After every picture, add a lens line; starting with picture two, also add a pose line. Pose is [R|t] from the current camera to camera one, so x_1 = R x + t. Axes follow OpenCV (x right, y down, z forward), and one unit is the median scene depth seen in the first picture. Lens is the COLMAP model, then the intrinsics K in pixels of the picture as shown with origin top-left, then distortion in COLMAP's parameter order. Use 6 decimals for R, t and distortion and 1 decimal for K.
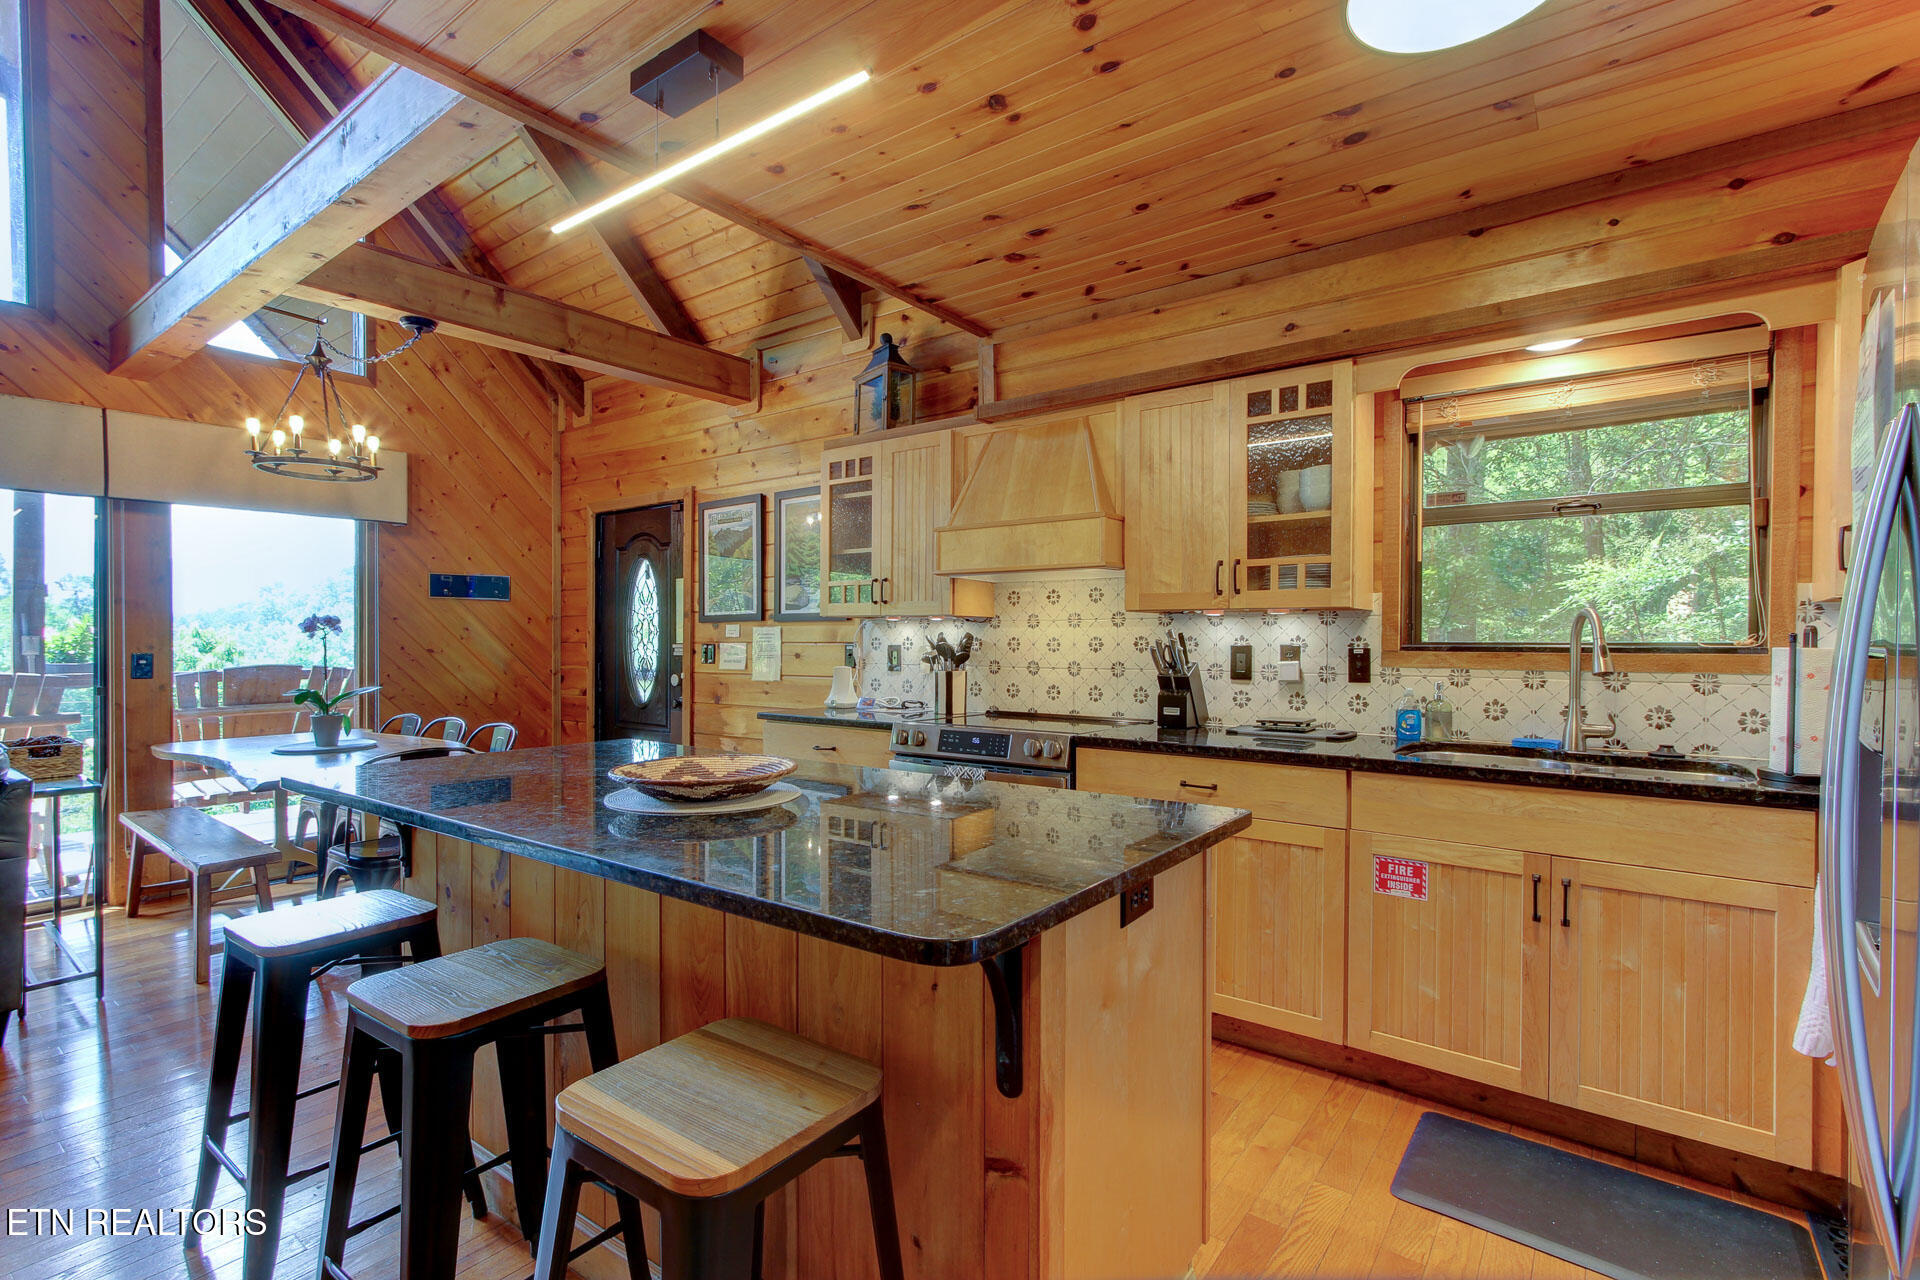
lens RADIAL K [[878.9, 0, 962.2], [0, 878.9, 649.5], [0, 0, 1]] dist [-0.005657, 0.005319]
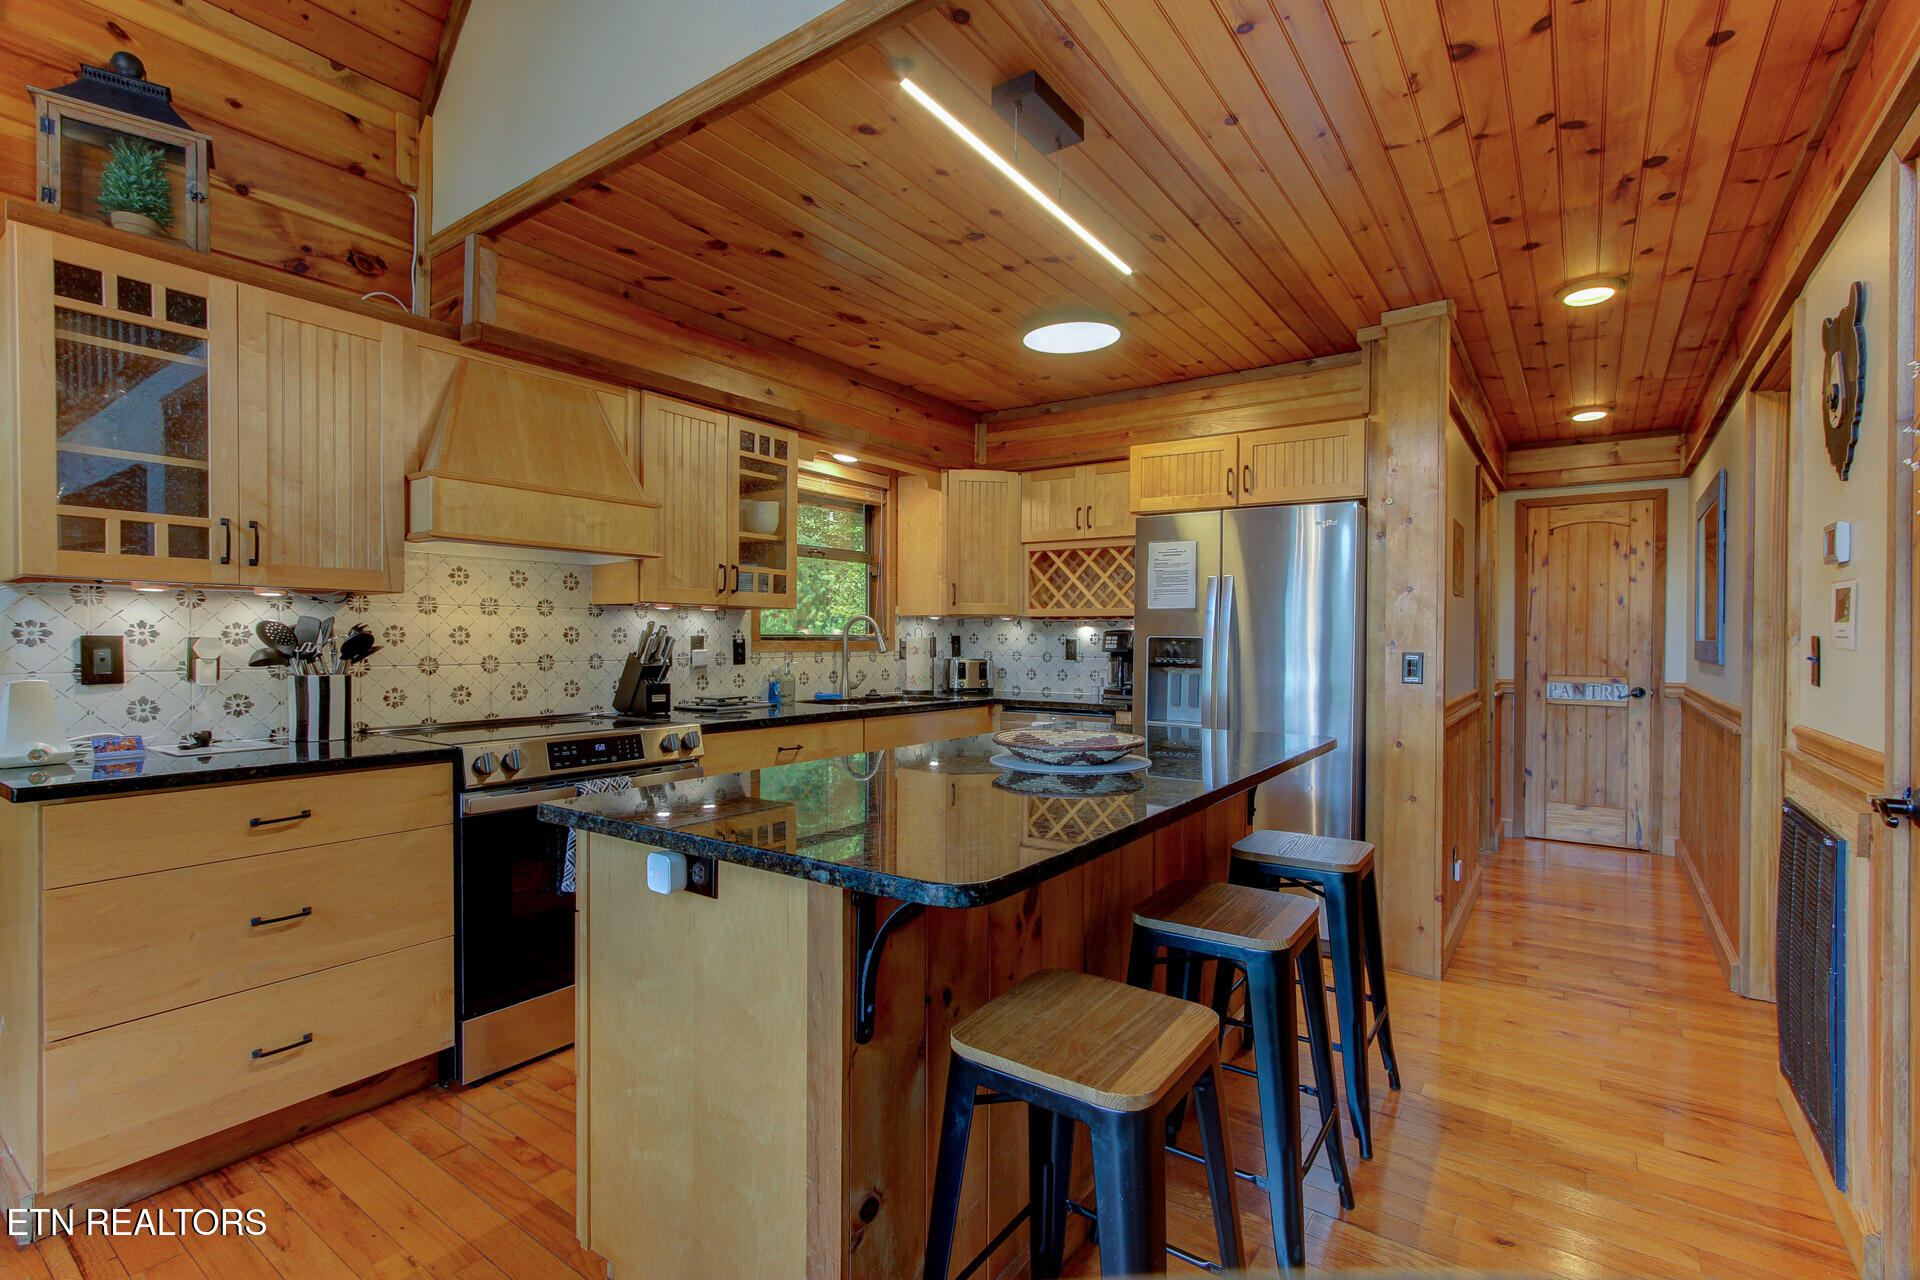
lens RADIAL K [[878.9, 0, 962.2], [0, 878.9, 649.5], [0, 0, 1]] dist [-0.005657, 0.005319]
pose [[-0.021428, -0.014836, 0.999660, -0.705084], [0.005410, 0.999874, 0.014955, -0.002297], [-0.999756, 0.005729, -0.021345, 0.559945]]
